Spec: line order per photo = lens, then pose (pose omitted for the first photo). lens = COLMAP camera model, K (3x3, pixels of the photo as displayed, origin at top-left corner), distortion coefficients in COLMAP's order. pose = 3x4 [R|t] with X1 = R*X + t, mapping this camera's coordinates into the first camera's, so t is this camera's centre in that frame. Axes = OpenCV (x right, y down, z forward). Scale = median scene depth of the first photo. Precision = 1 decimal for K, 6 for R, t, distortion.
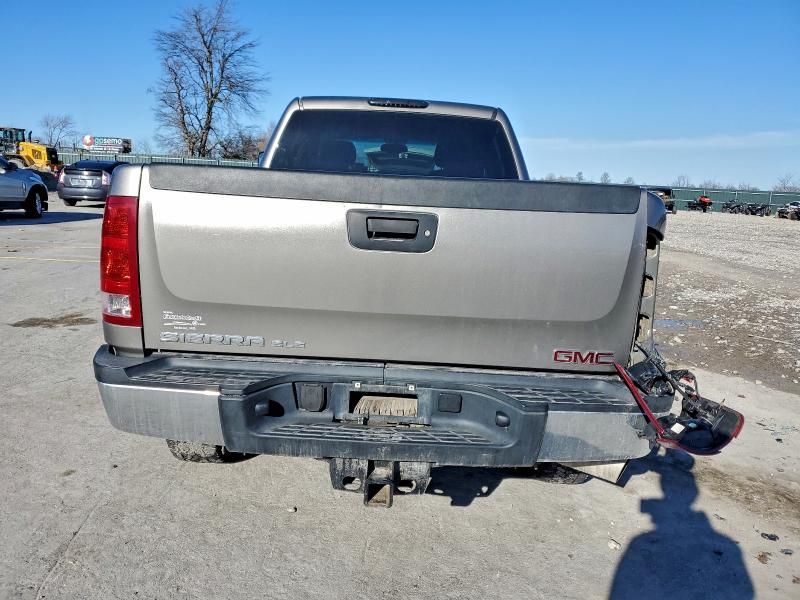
lens RADIAL K [[615.3, 0, 400.2], [0, 615.3, 298.4], [0, 0, 1]] dist [0.028412, -0.002534]
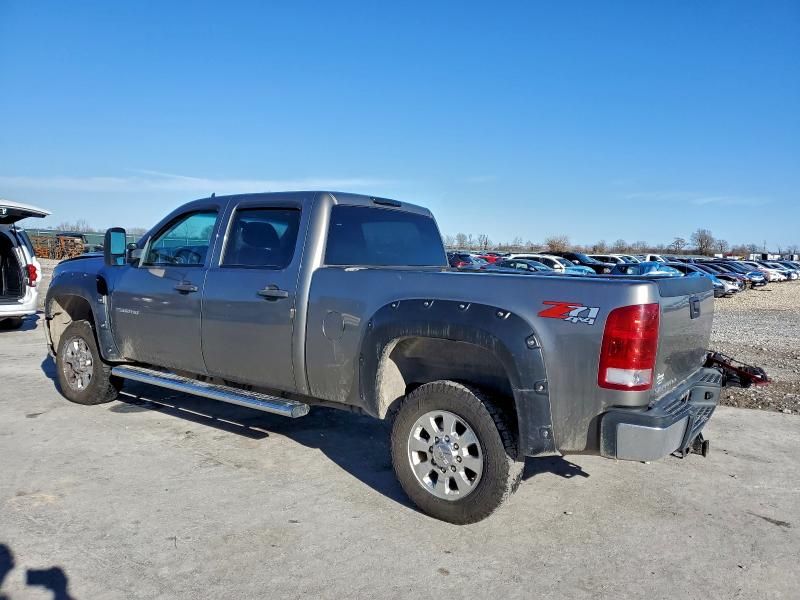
lens RADIAL K [[615.3, 0, 401.1], [0, 615.3, 300.1], [0, 0, 1]] dist [0.028412, -0.002534]
pose [[0.560618, -0.085864, 0.823611, -1.000059], [0.135498, 0.990716, 0.011054, -0.134766], [-0.816914, 0.105400, 0.567048, 0.309564]]
